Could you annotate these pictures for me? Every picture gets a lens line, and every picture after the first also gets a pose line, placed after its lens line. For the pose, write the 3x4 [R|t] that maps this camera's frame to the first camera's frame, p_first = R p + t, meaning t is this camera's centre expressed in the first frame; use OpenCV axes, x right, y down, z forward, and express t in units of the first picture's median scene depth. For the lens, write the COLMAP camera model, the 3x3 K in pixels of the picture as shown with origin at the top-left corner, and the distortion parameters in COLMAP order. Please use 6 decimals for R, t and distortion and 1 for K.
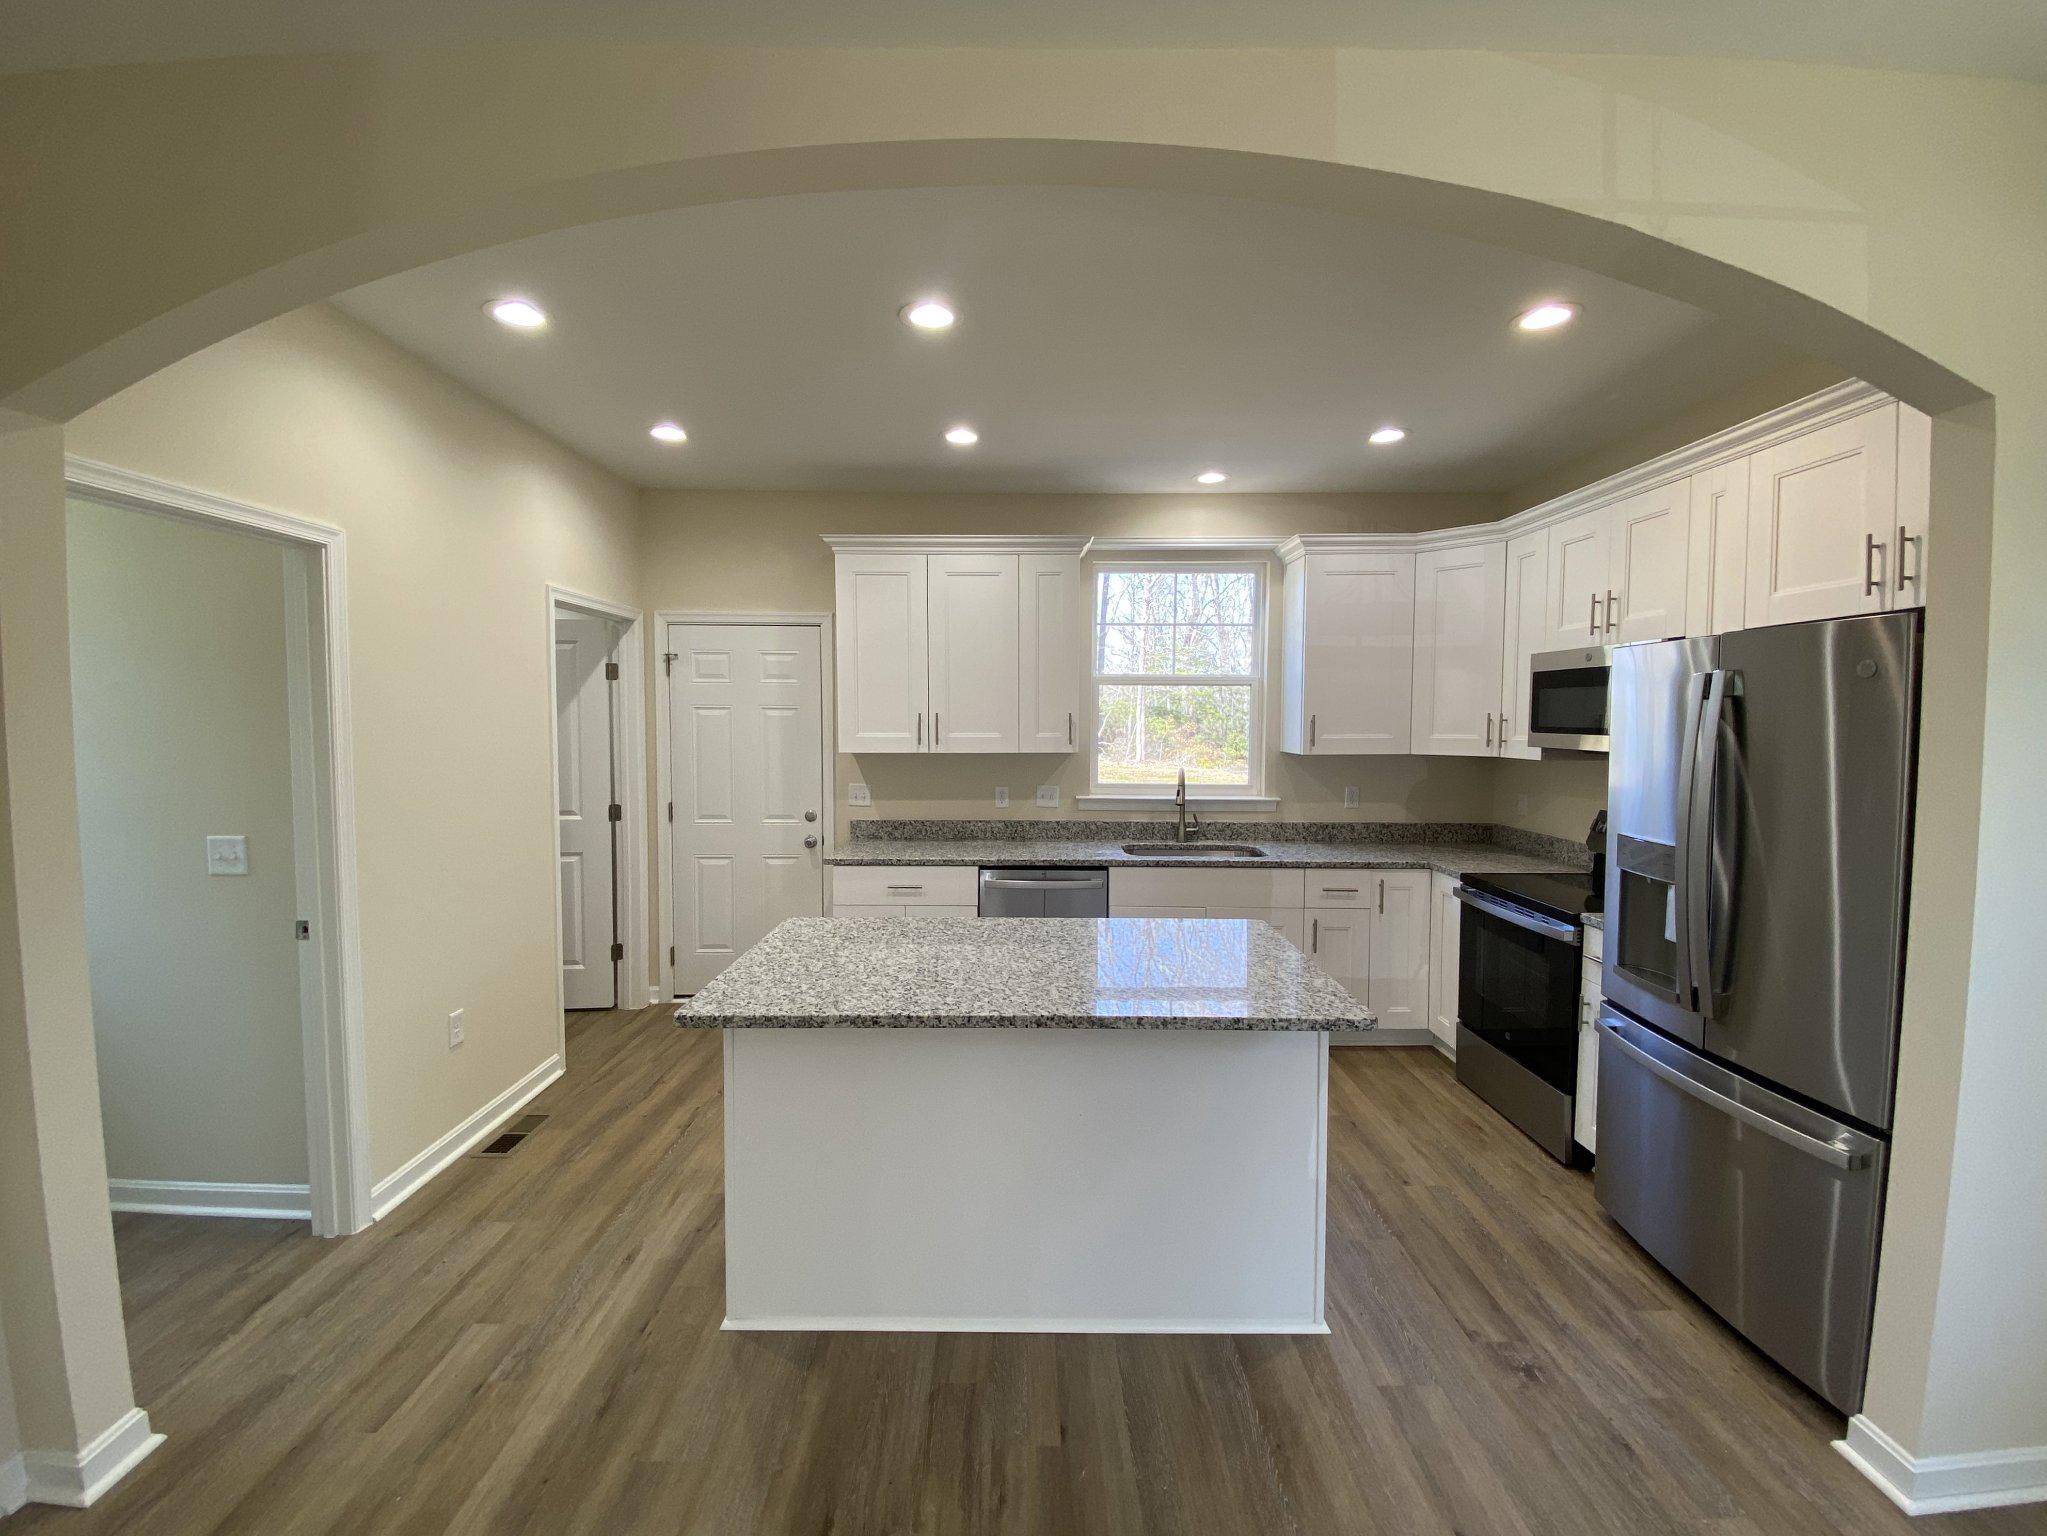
lens RADIAL K [[838.2, 0, 1013.8], [0, 838.2, 761.3], [0, 0, 1]] dist [0.036769, -0.023250]
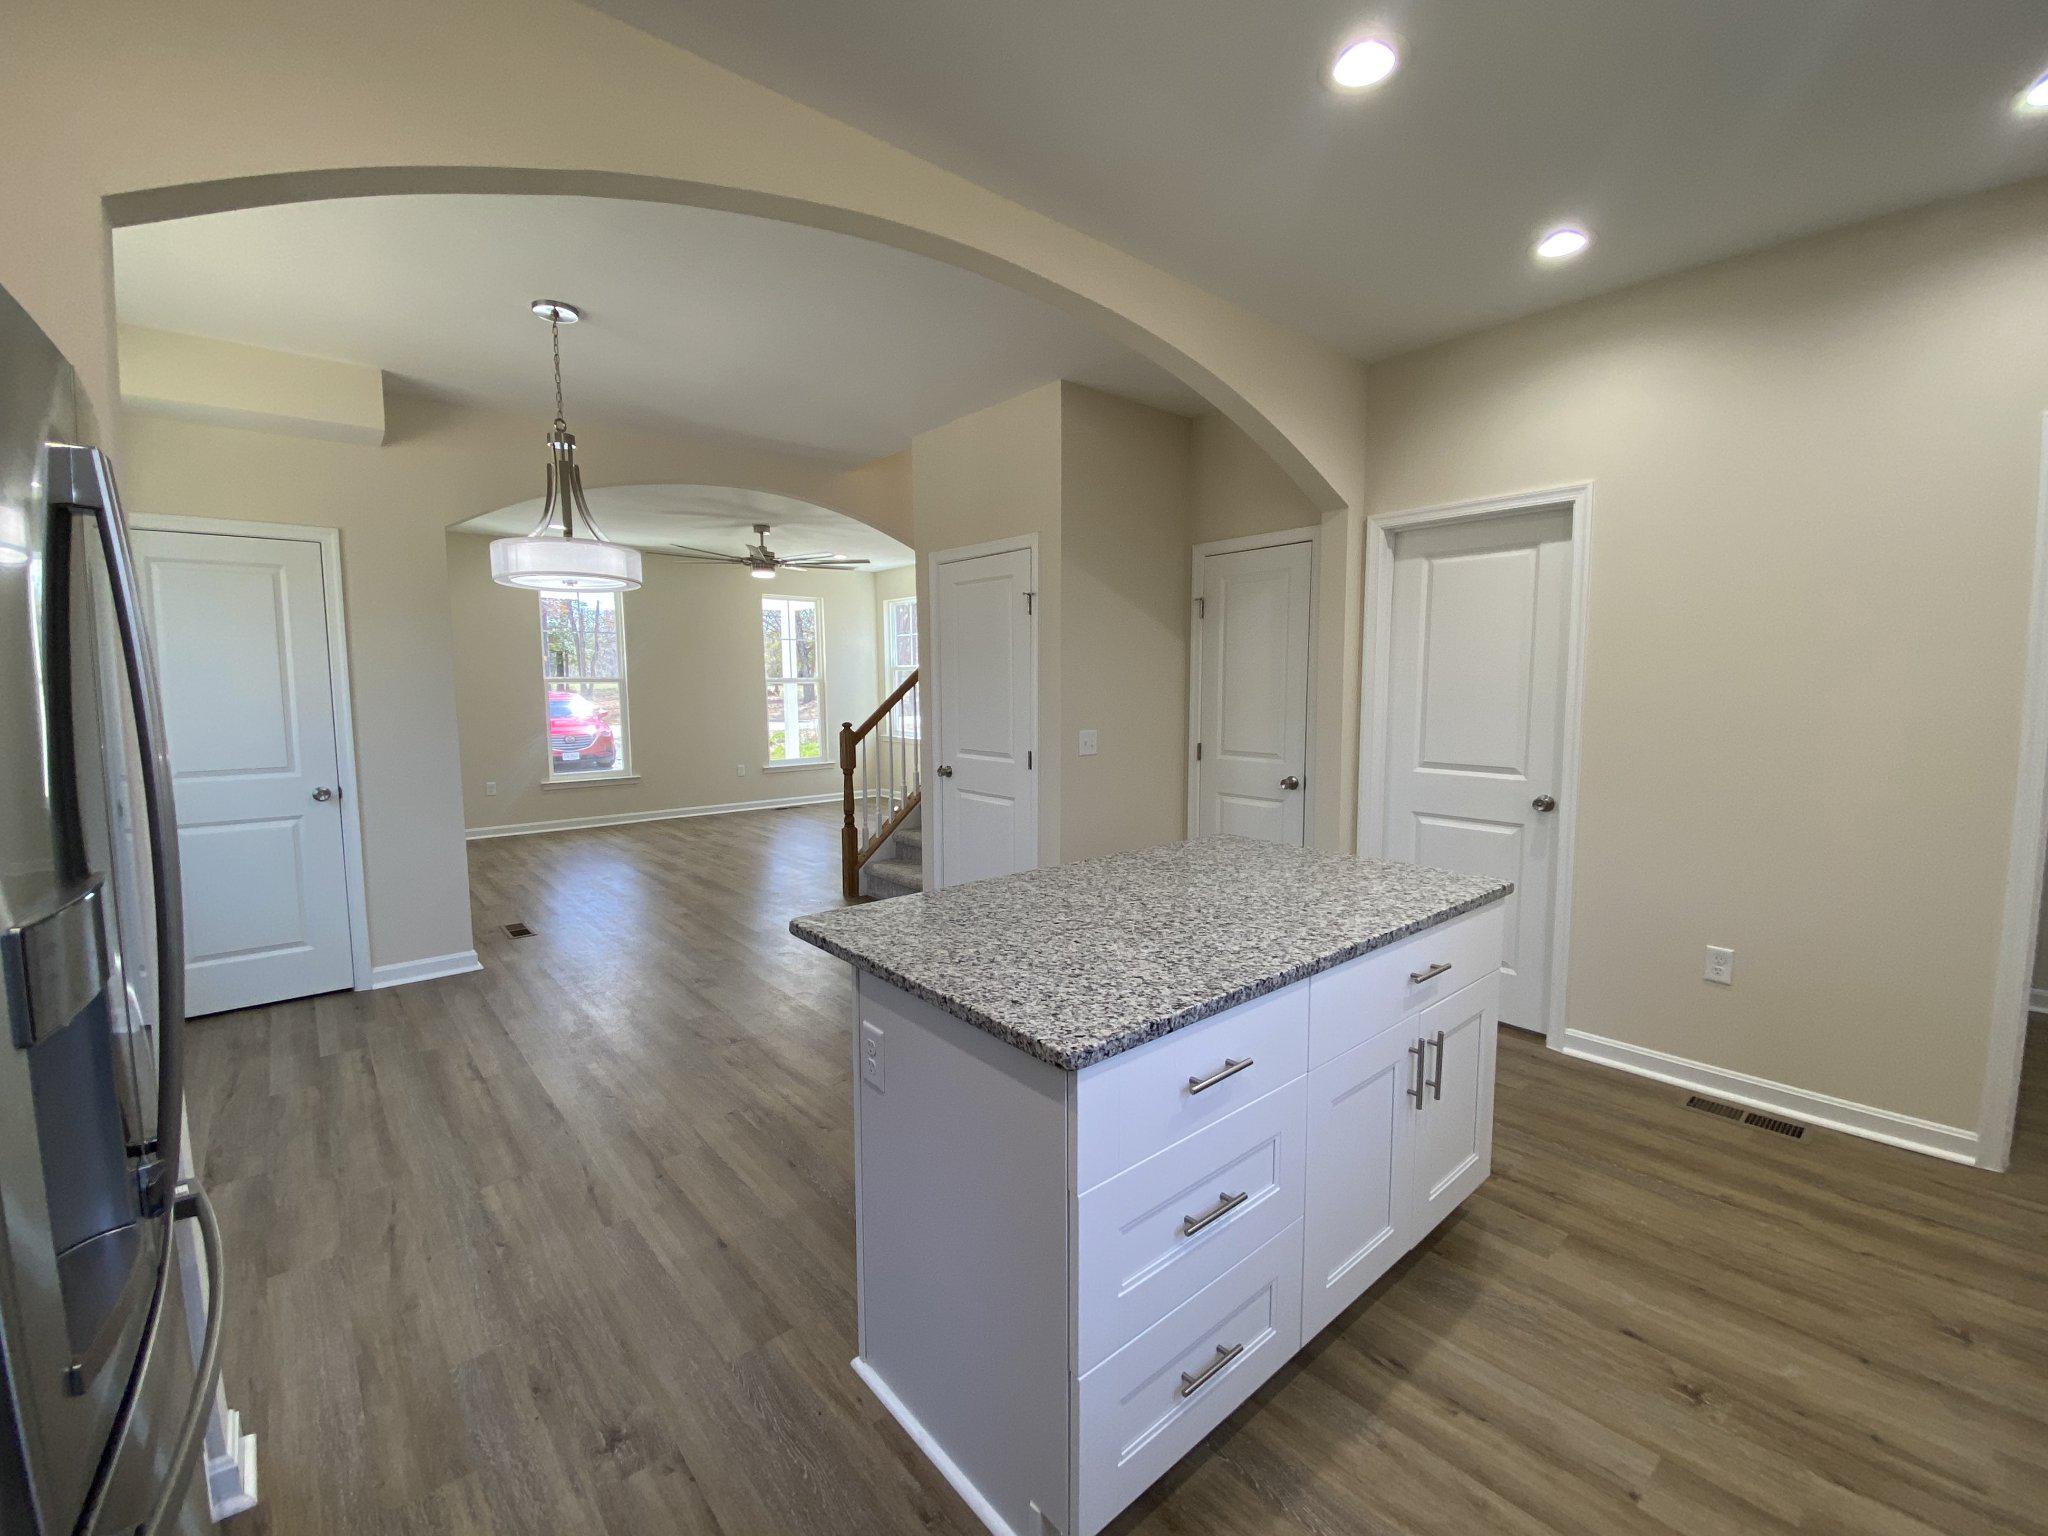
lens RADIAL K [[850.2, 0, 1019.0], [0, 850.2, 761.1], [0, 0, 1]] dist [0.029704, -0.026087]
pose [[-0.757276, 0.062723, -0.650076, 0.407888], [-0.031933, 0.990631, 0.132782, -0.008442], [0.652314, 0.121311, -0.748178, 0.899310]]
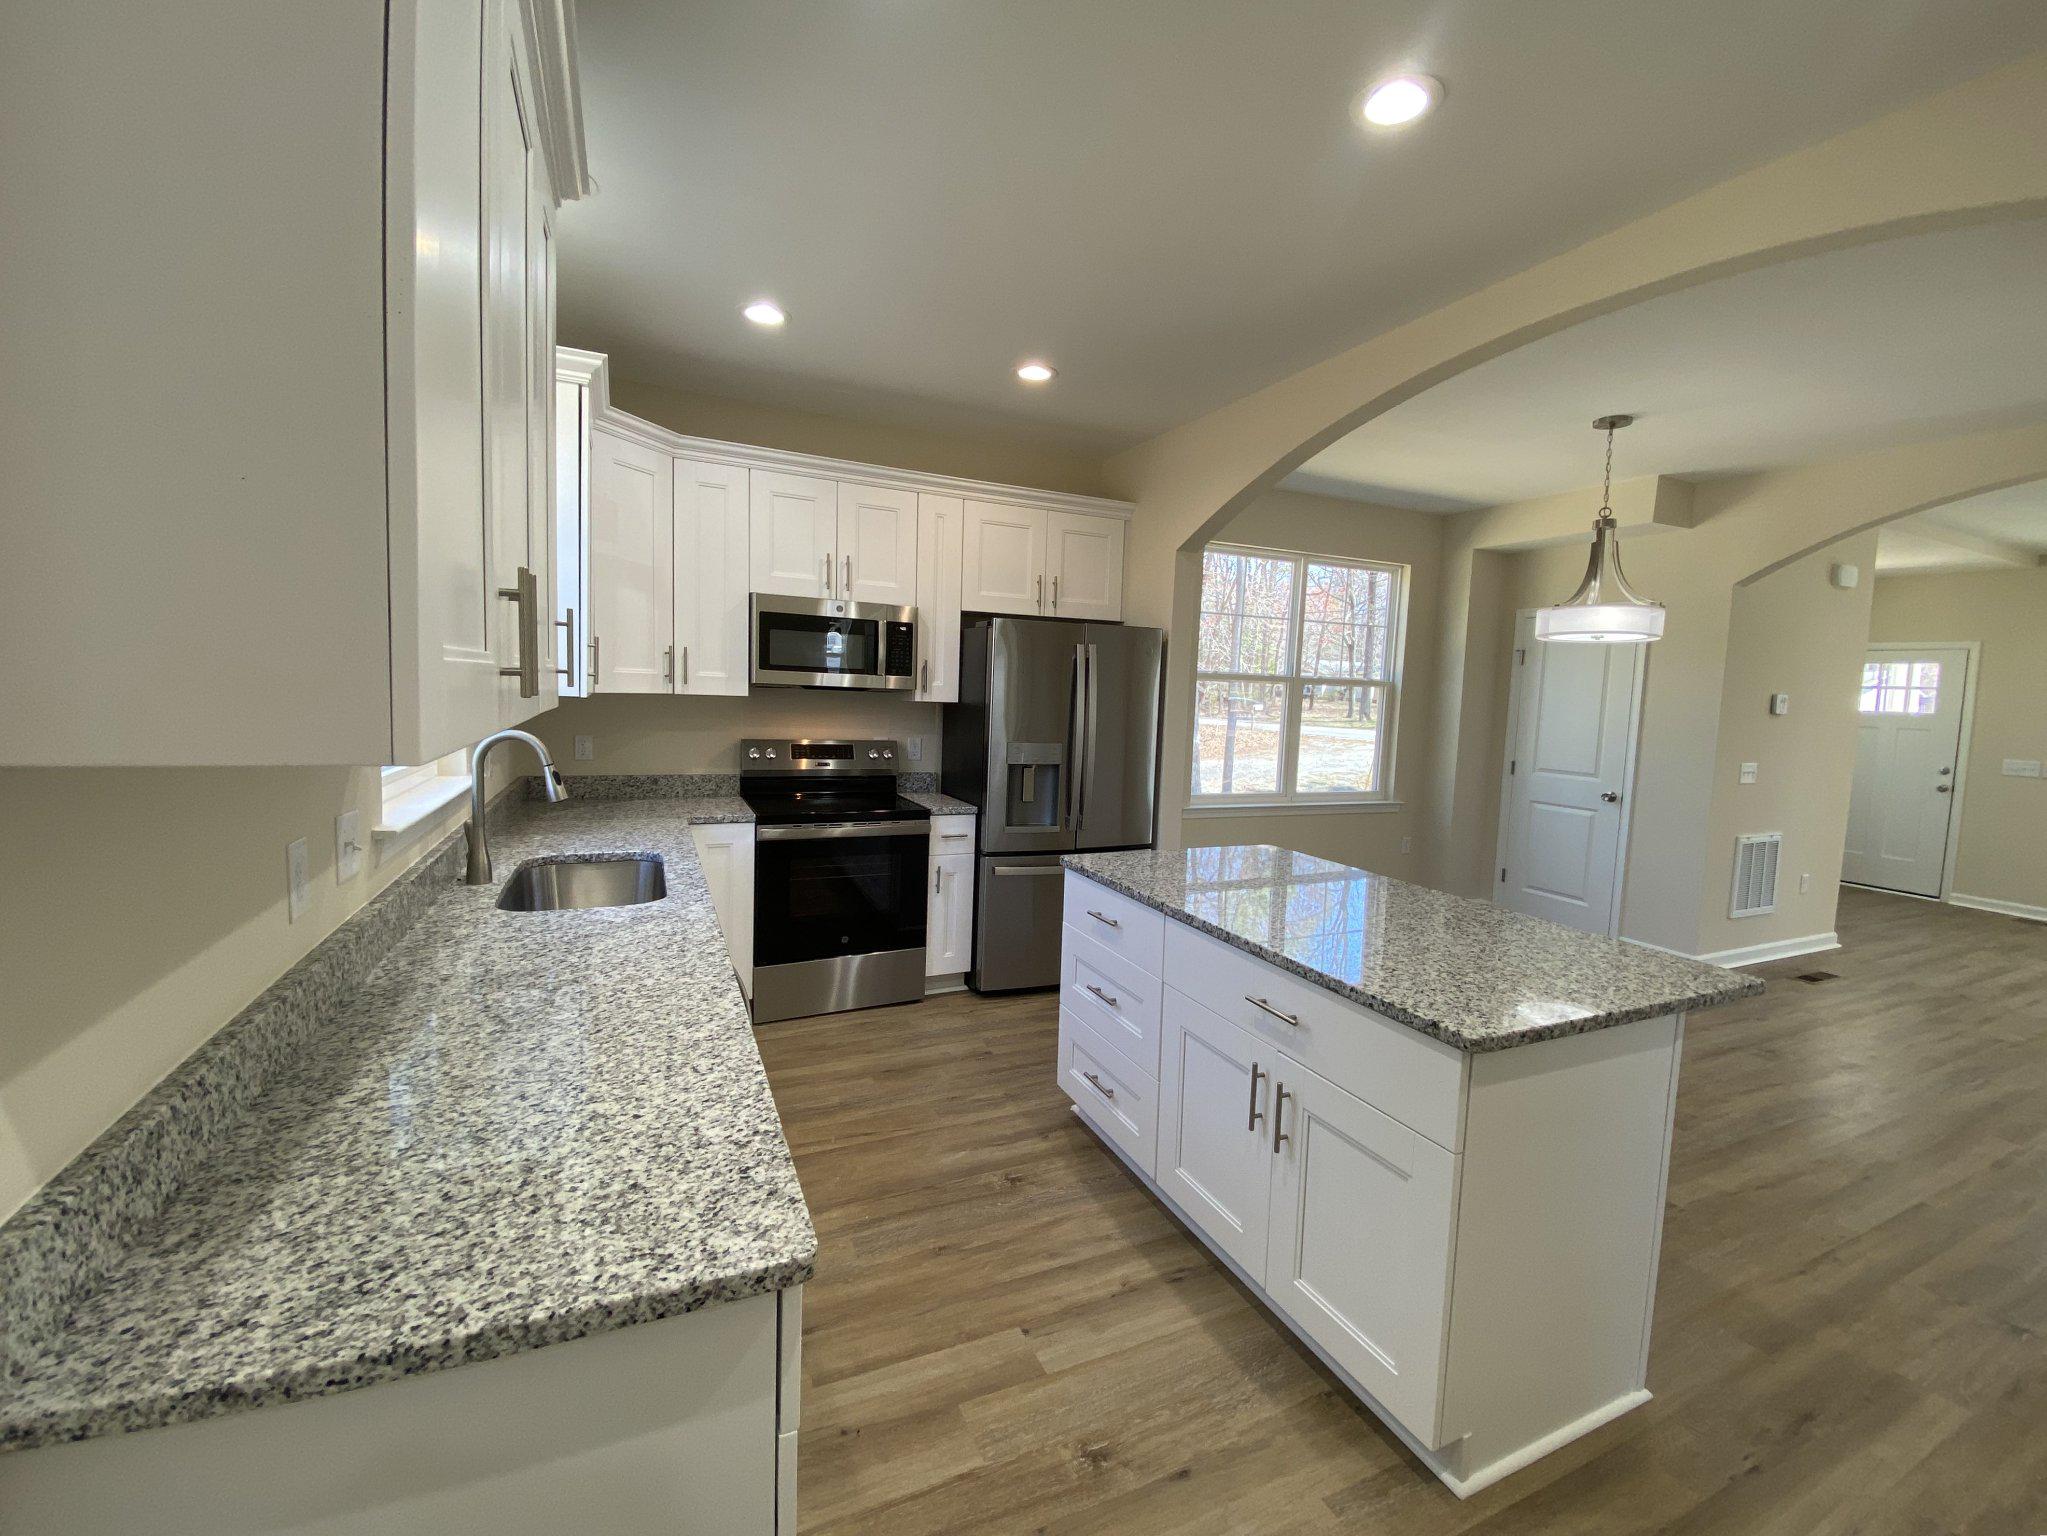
lens RADIAL K [[844.4, 0, 1022.8], [0, 844.4, 760.3], [0, 0, 1]] dist [0.023451, -0.021799]
pose [[-0.417202, -0.093428, 0.903999, -0.424823], [0.013746, 0.993939, 0.109068, -0.028273], [-0.908710, 0.057929, -0.413389, 1.020927]]
